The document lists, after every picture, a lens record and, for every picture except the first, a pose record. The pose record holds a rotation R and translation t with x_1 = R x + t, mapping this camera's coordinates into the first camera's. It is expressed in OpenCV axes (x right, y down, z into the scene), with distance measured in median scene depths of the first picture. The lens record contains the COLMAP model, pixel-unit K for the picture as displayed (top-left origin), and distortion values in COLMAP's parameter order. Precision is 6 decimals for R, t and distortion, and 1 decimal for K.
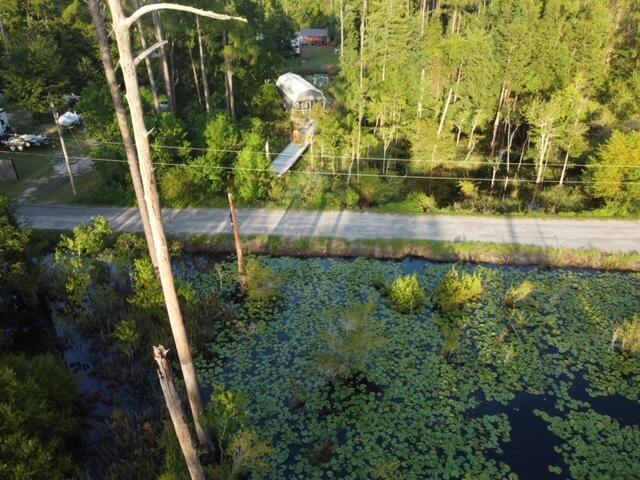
lens RADIAL K [[485.8, 0, 320.0], [0, 485.8, 240.0], [0, 0, 1]] dist [0.000298, -0.003158]
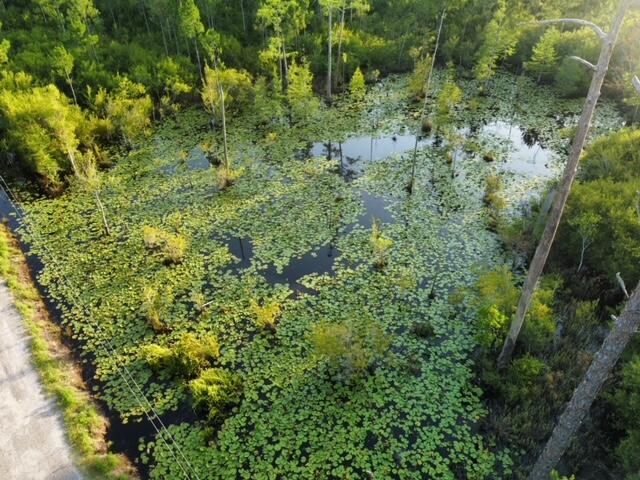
lens RADIAL K [[485.8, 0, 320.0], [0, 485.8, 240.0], [0, 0, 1]] dist [0.000298, -0.003158]
pose [[-0.728383, -0.392282, 0.561758, -0.389567], [0.354160, 0.486303, 0.798799, -0.749598], [-0.586540, 0.780784, -0.215284, 1.074532]]
